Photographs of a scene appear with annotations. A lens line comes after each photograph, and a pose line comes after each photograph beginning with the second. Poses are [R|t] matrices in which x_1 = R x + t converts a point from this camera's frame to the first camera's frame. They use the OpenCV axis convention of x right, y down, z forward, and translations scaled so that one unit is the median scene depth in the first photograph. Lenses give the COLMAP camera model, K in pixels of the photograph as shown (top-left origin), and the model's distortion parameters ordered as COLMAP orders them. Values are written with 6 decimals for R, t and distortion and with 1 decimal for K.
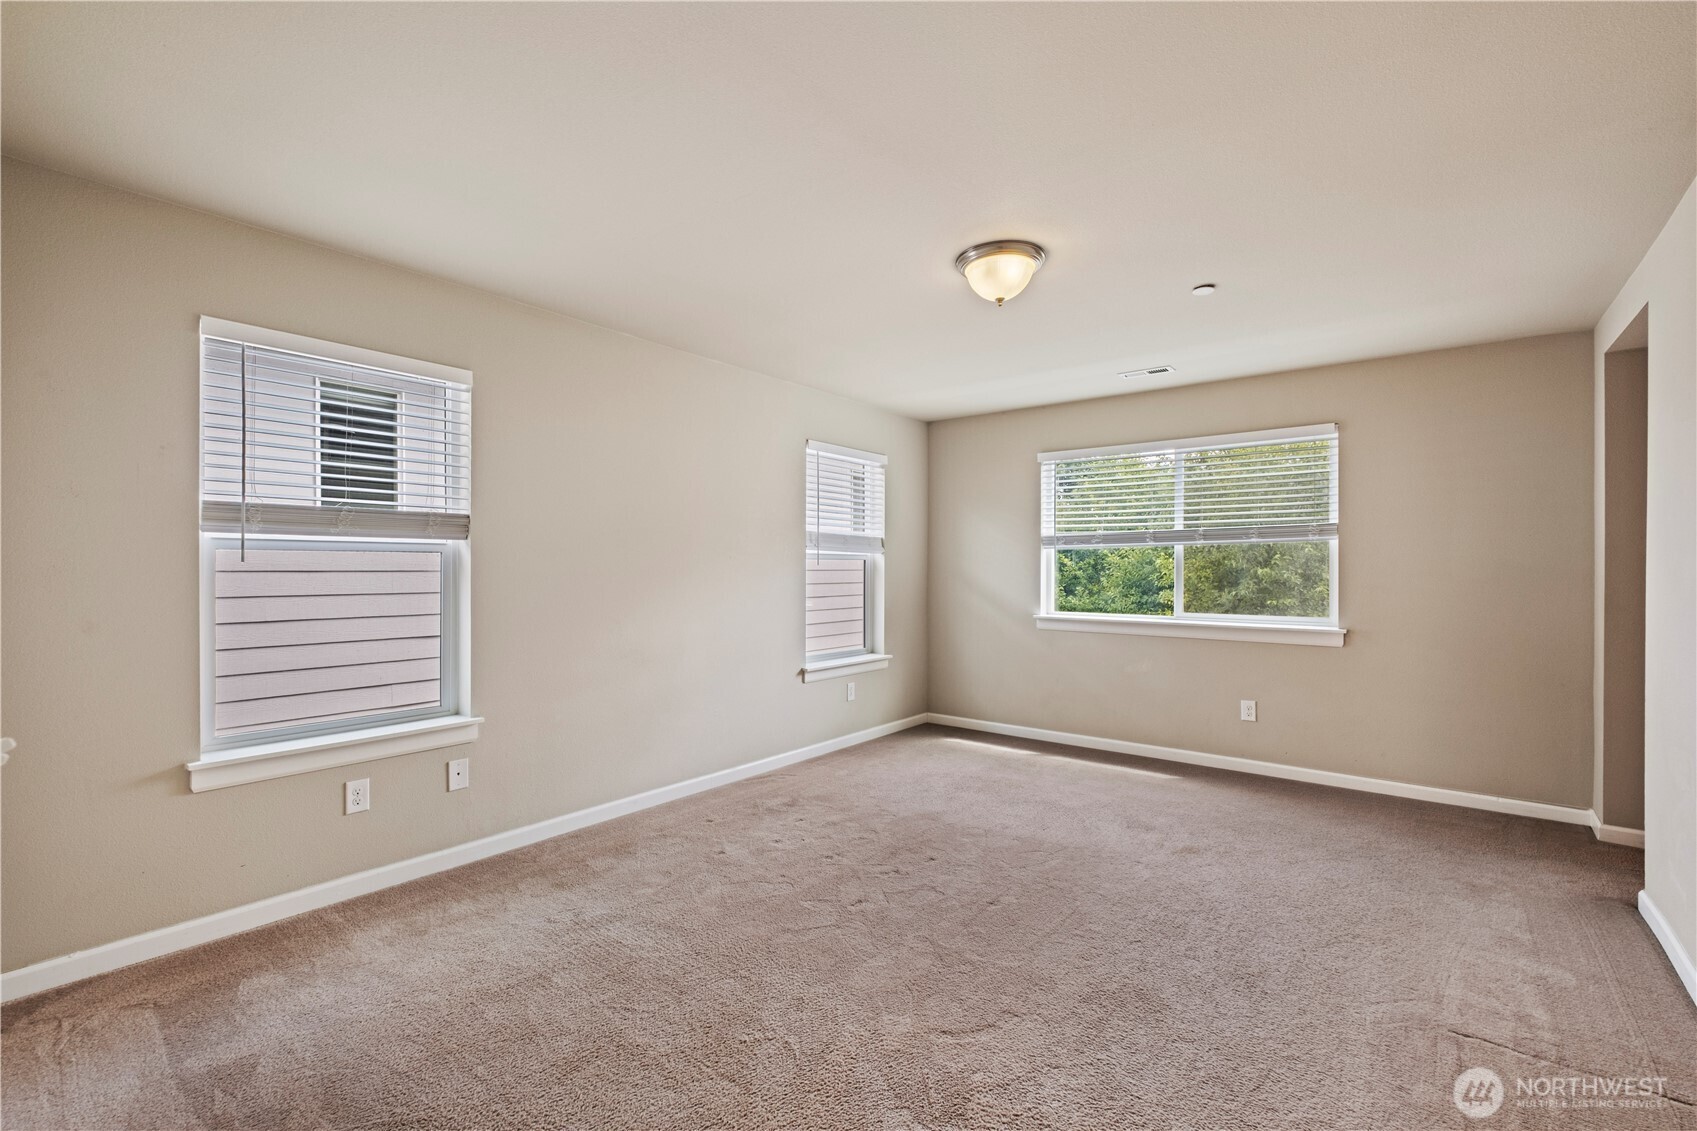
lens RADIAL K [[735.5, 0, 849.1], [0, 735.5, 565.0], [0, 0, 1]] dist [0.003402, -0.004410]
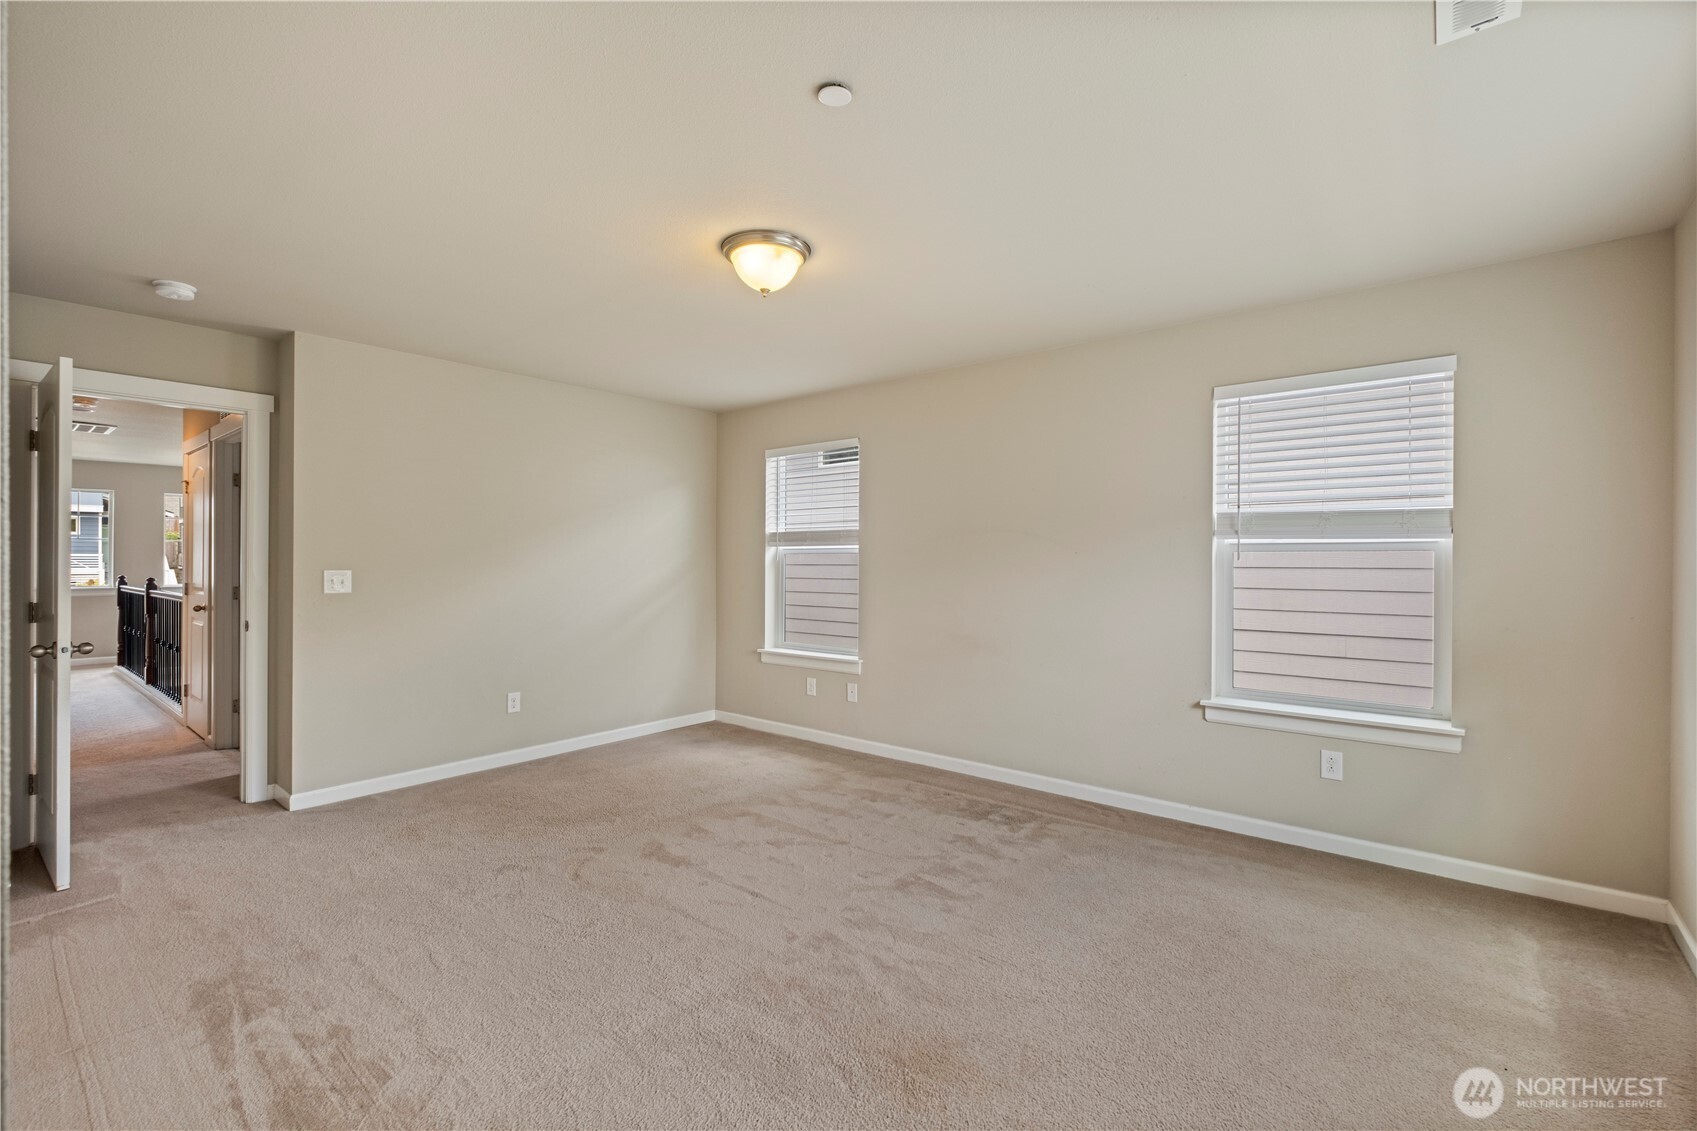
lens RADIAL K [[735.5, 0, 849.0], [0, 735.5, 566.1], [0, 0, 1]] dist [0.003402, -0.004410]
pose [[-0.021642, -0.000853, -0.999765, 0.686570], [-0.002568, 0.999996, -0.000797, 0.007006], [0.999762, 0.002551, -0.021644, 0.662607]]
